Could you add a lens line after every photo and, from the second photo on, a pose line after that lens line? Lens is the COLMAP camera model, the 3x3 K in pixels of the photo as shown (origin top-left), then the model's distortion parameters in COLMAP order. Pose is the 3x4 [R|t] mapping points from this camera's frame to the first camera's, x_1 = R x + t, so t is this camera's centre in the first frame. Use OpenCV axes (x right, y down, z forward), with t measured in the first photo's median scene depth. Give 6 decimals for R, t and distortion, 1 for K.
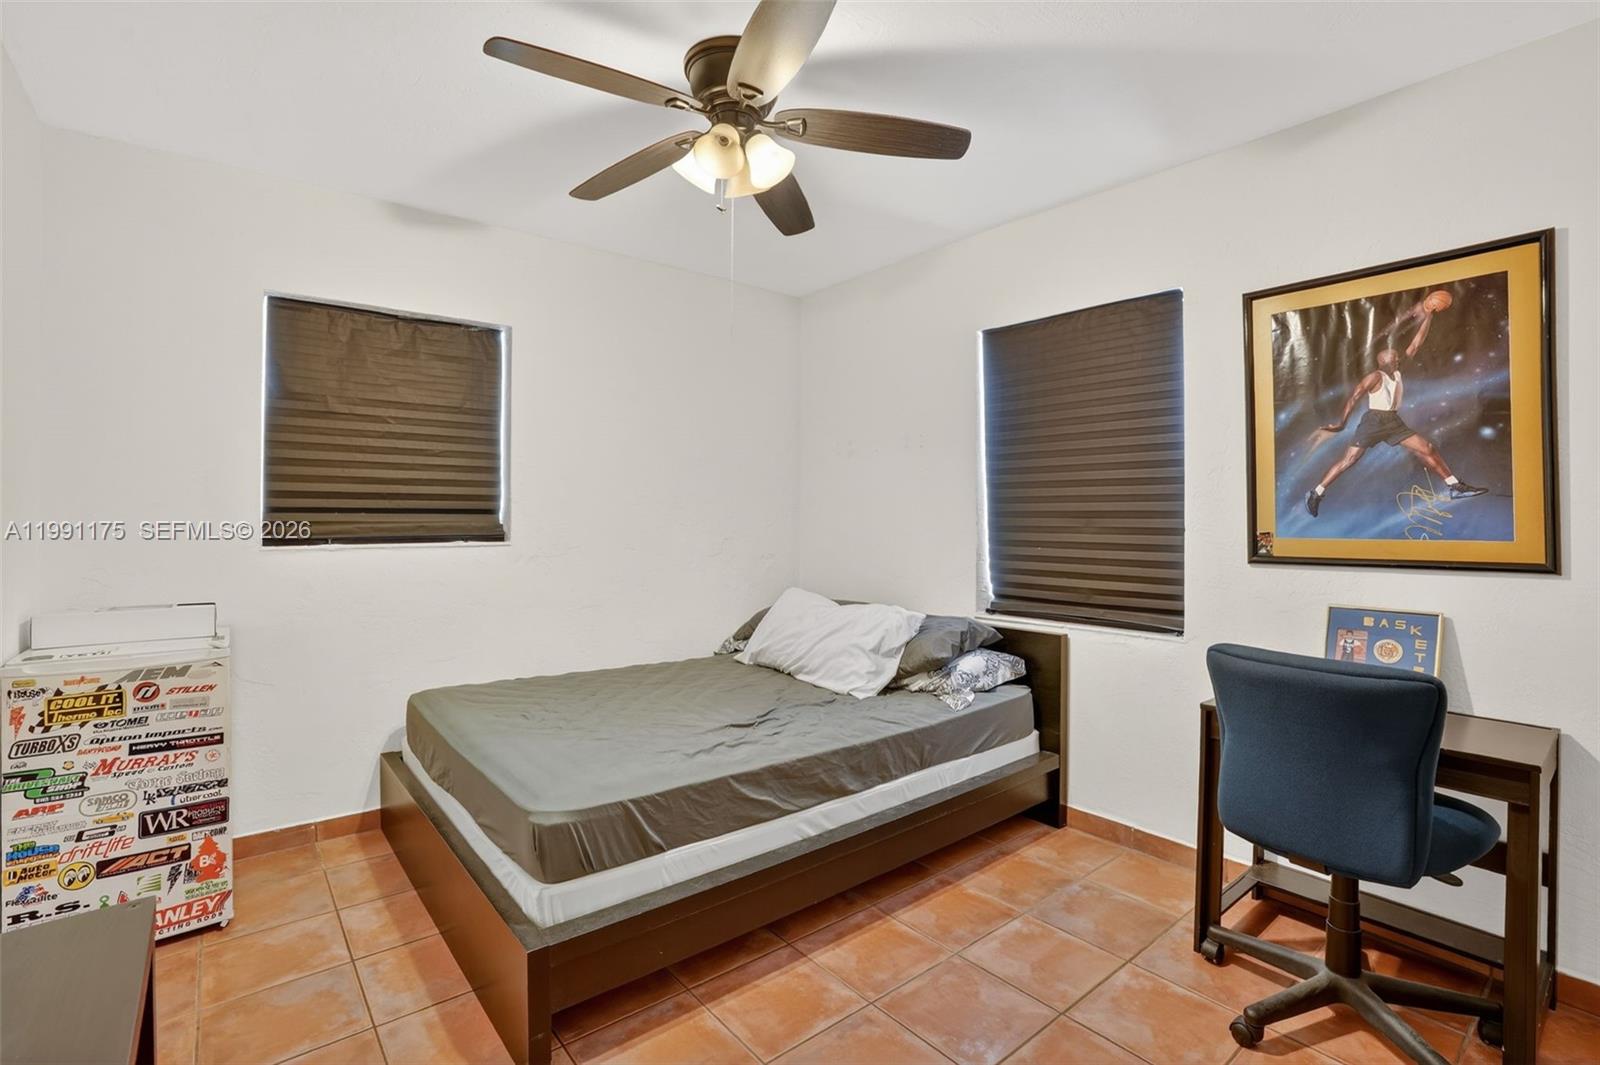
lens RADIAL K [[733.6, 0, 800.0], [0, 733.6, 532.5], [0, 0, 1]] dist [-0.046561, 0.000787]
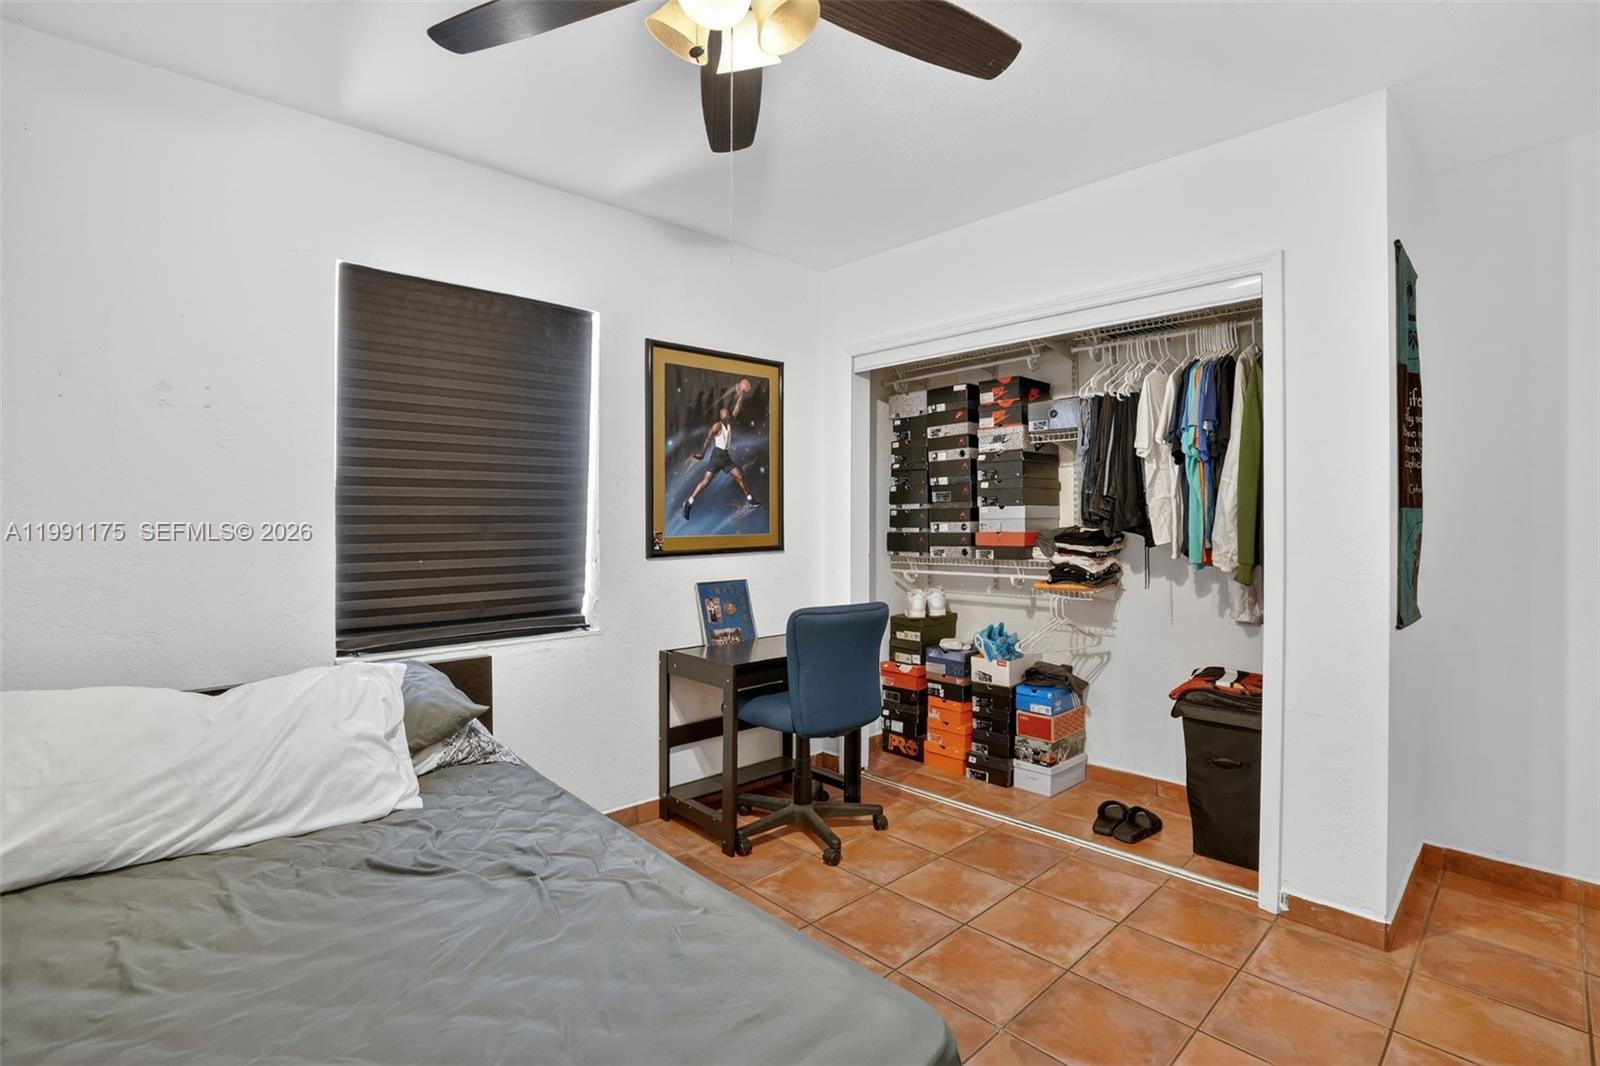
lens RADIAL K [[733.6, 0, 800.0], [0, 733.6, 533.0], [0, 0, 1]] dist [-0.046561, 0.000787]
pose [[-0.070682, -0.016519, 0.997362, -0.732609], [0.026787, 0.999471, 0.018453, -0.017908], [-0.997139, 0.028021, -0.070202, 0.936754]]
